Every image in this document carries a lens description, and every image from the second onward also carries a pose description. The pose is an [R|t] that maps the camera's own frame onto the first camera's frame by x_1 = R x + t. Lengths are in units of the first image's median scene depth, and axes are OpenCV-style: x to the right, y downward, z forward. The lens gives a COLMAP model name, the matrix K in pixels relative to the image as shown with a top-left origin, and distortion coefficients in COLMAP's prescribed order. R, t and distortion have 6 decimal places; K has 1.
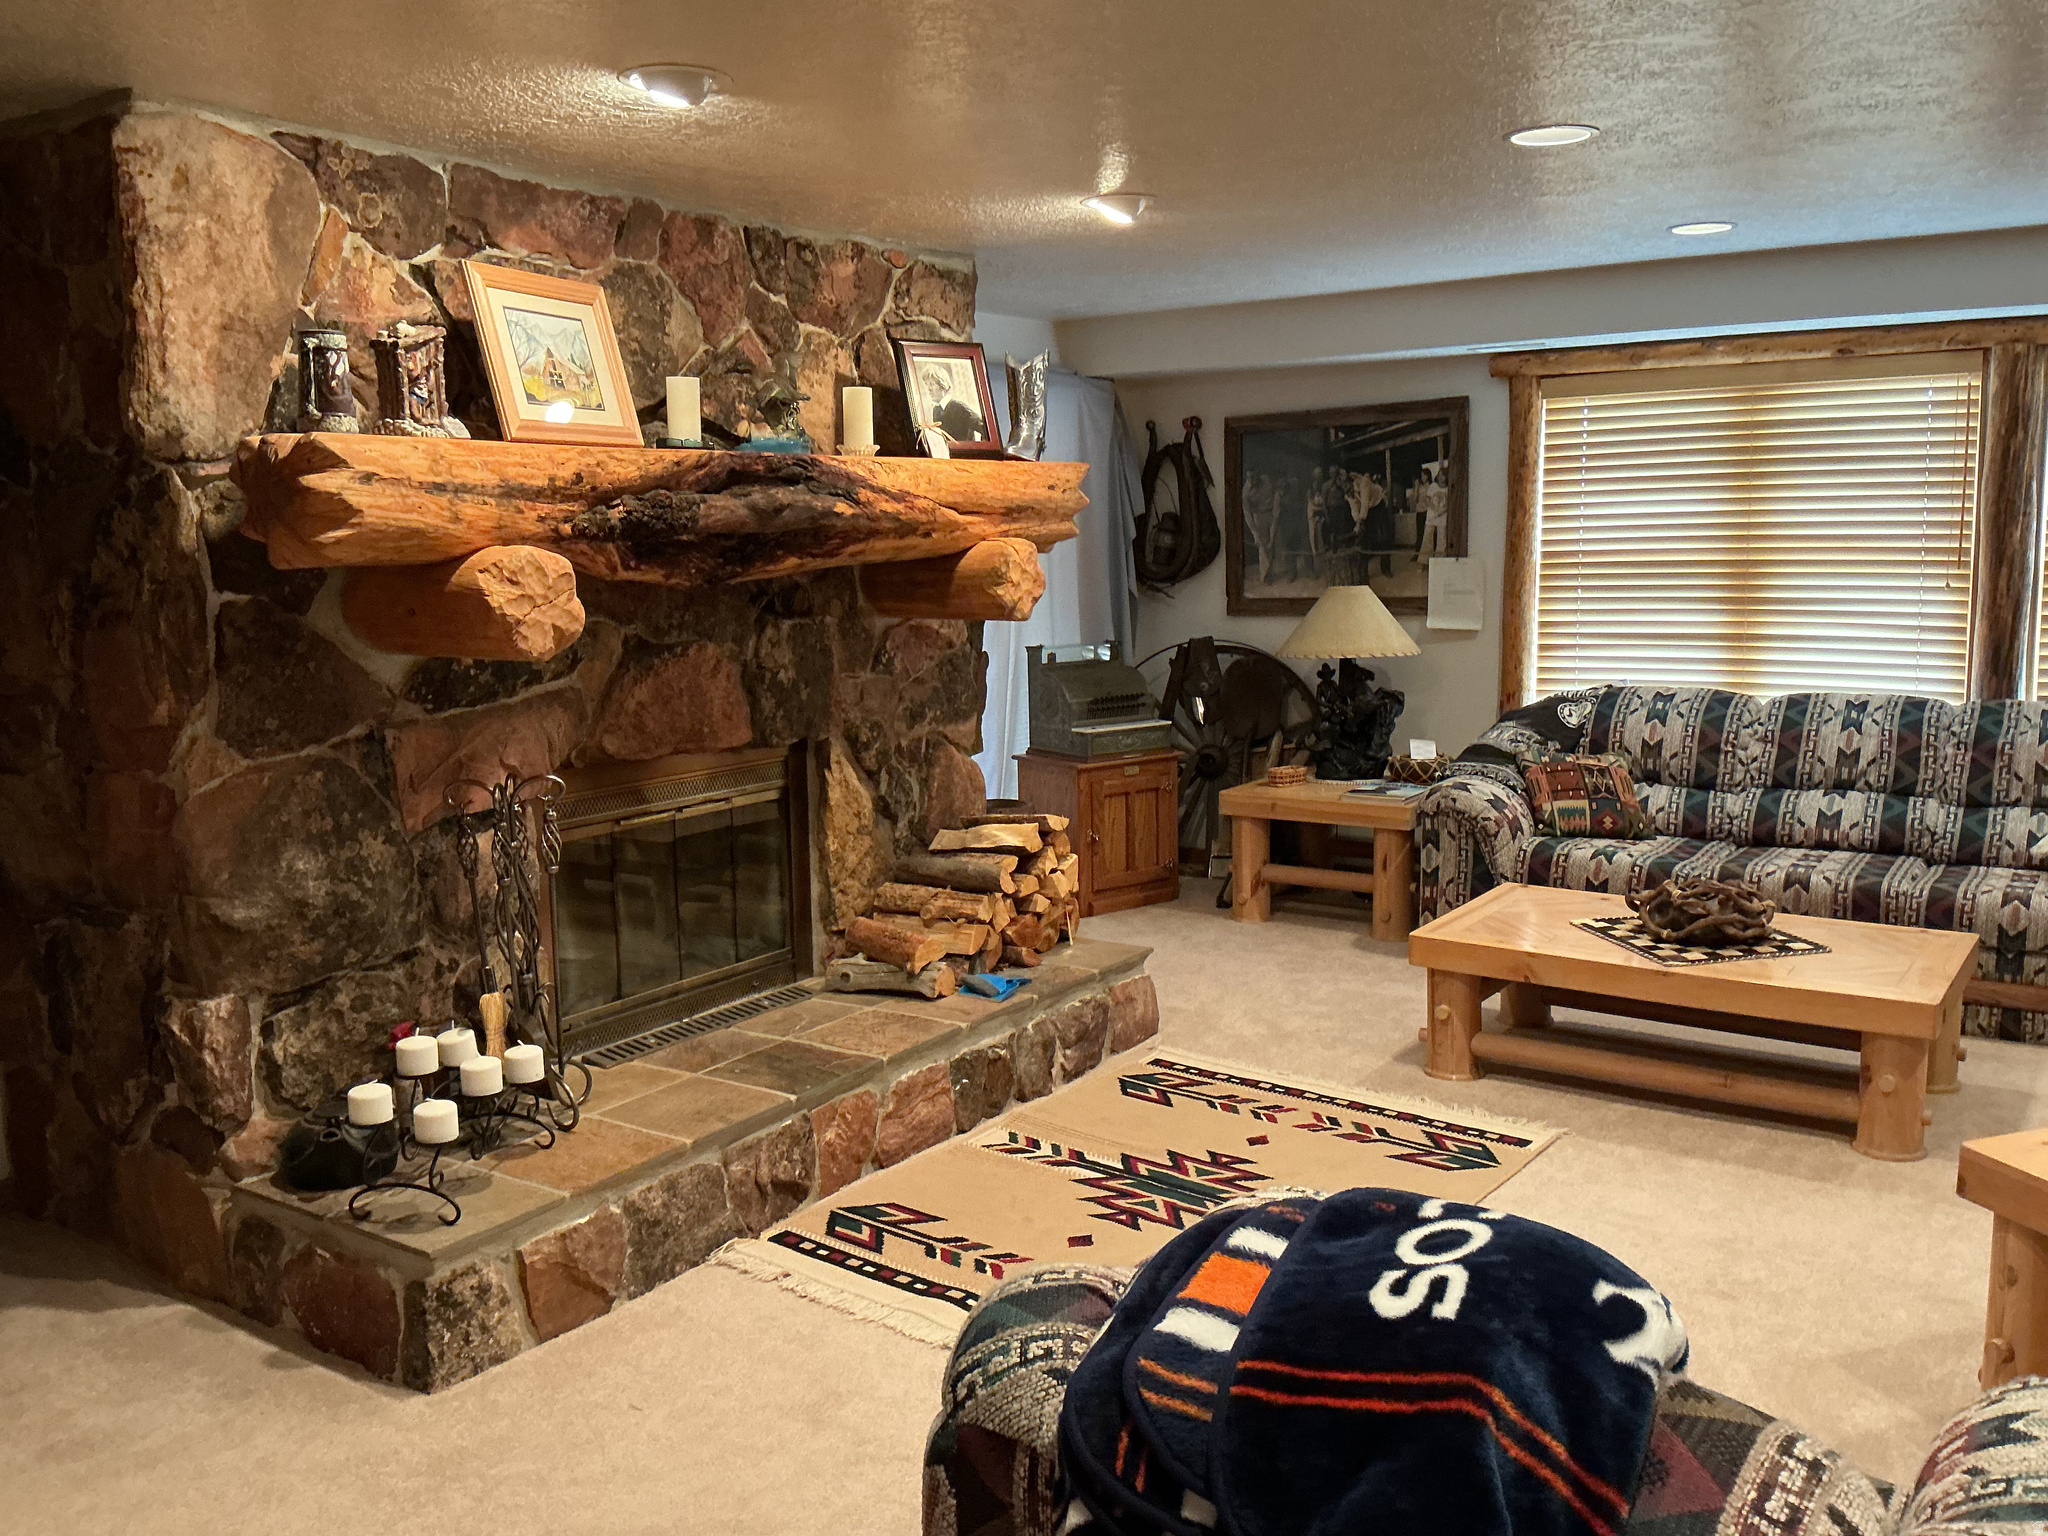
lens RADIAL K [[1660.1, 0, 1029.7], [0, 1660.1, 805.4], [0, 0, 1]] dist [0.102934, -0.230205]
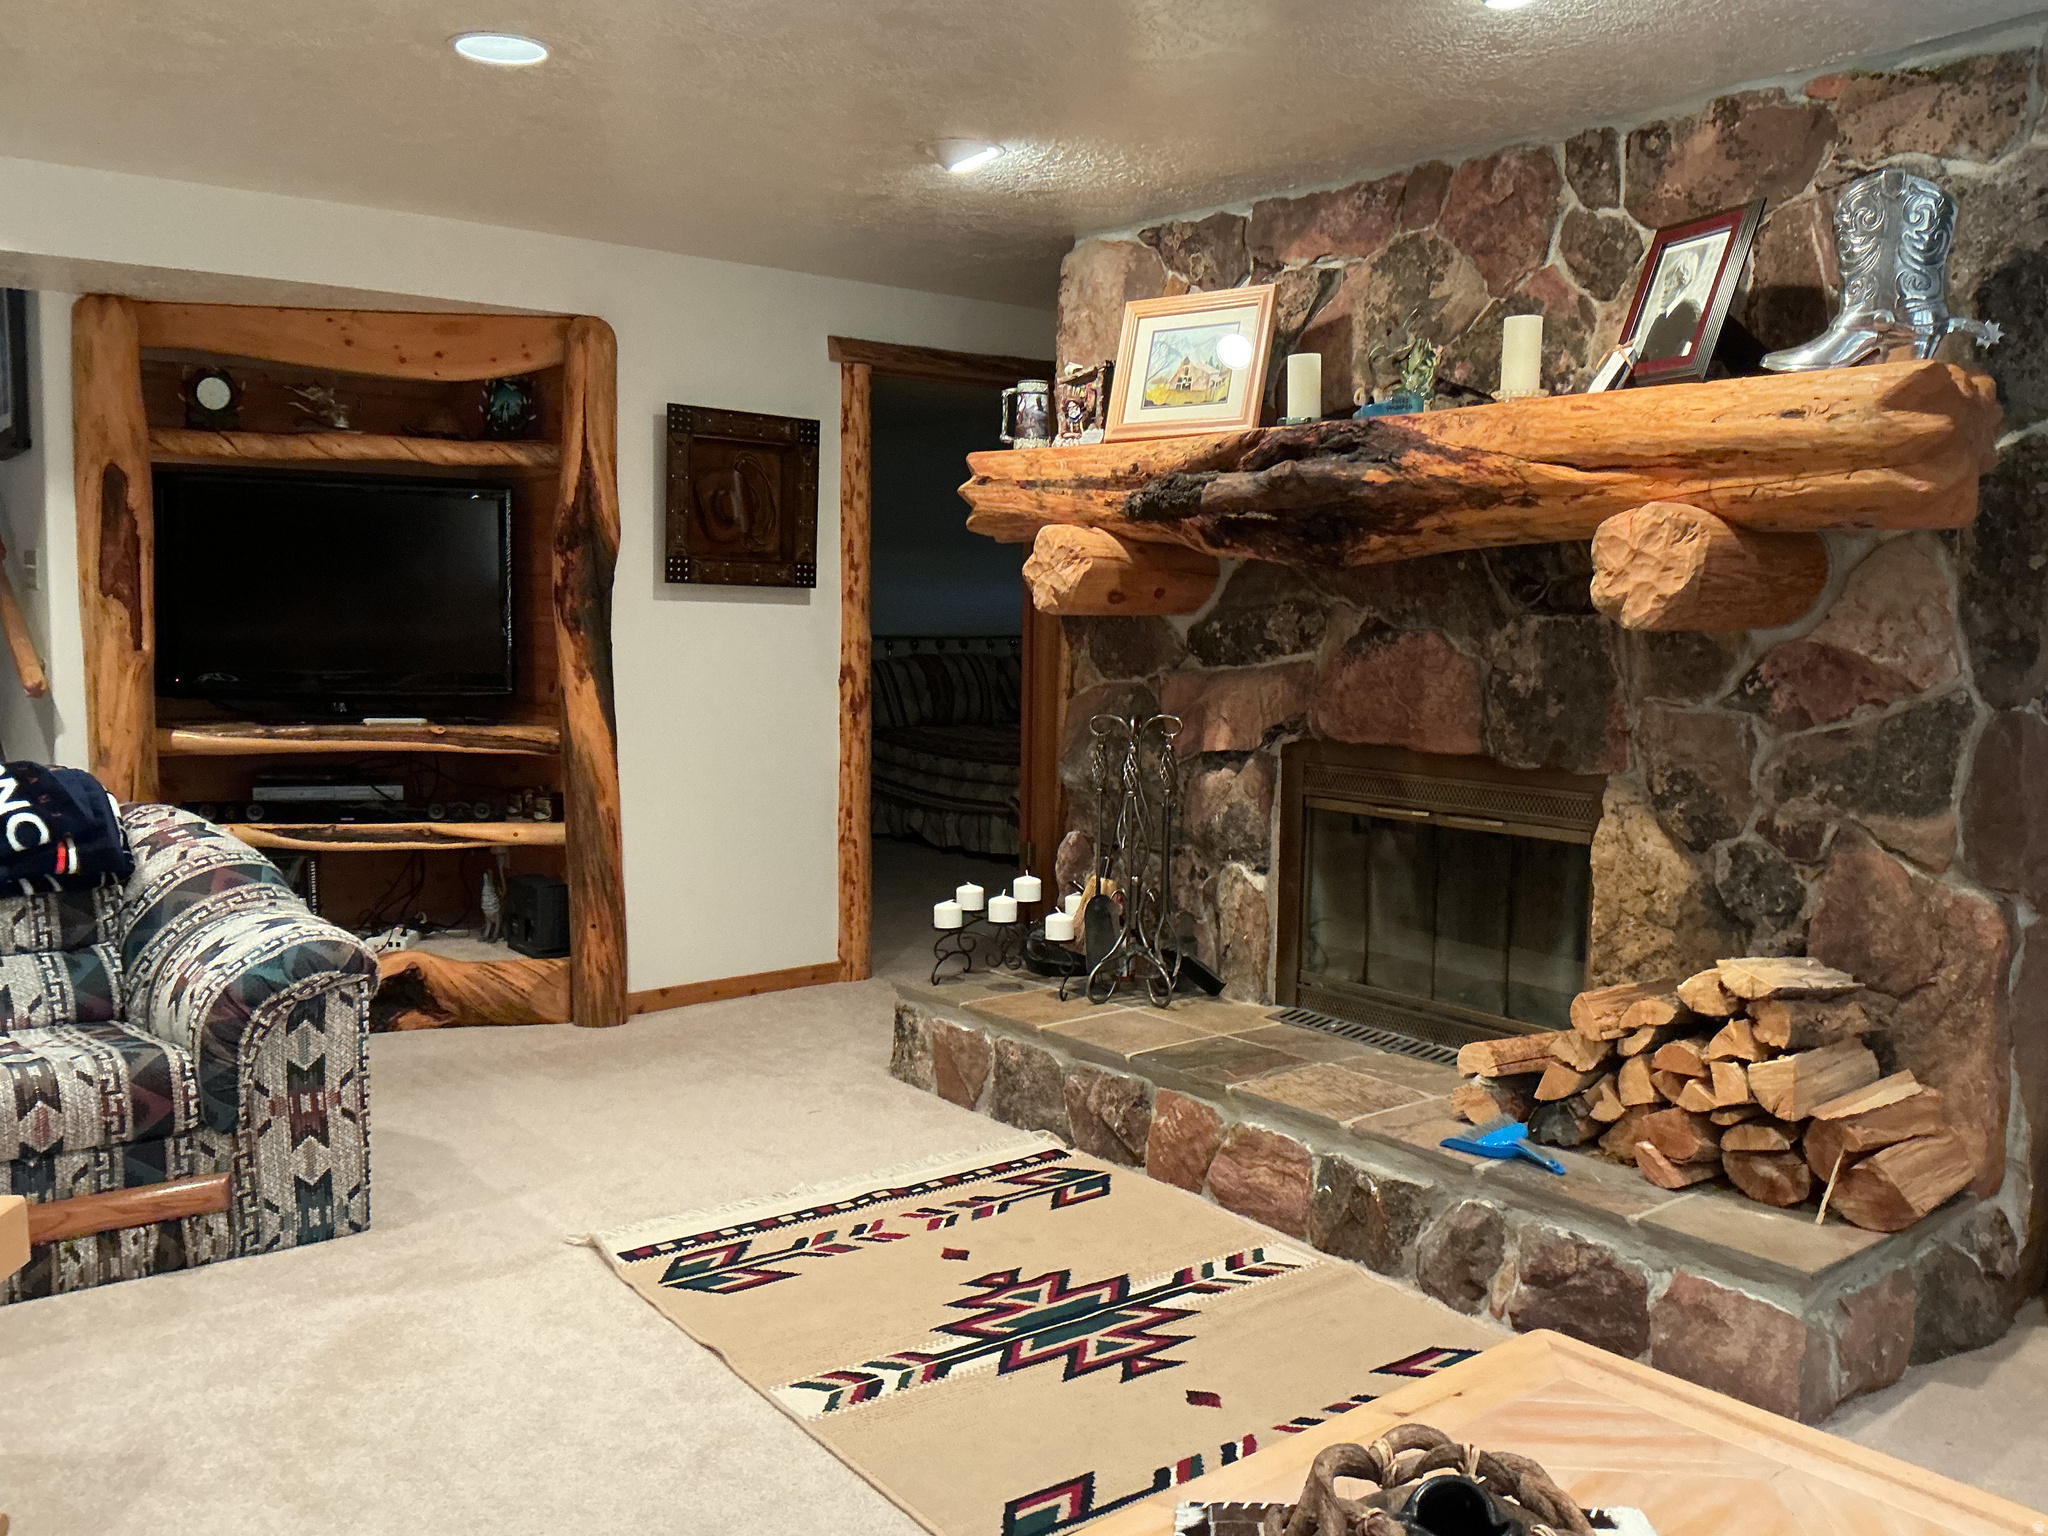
lens RADIAL K [[1660.1, 0, 1029.7], [0, 1660.1, 805.4], [0, 0, 1]] dist [0.102934, -0.230205]
pose [[-0.261661, 0.133942, -0.955821, 0.837359], [-0.165784, 0.969367, 0.181225, -0.151322], [0.950815, 0.205880, -0.231440, 1.146683]]
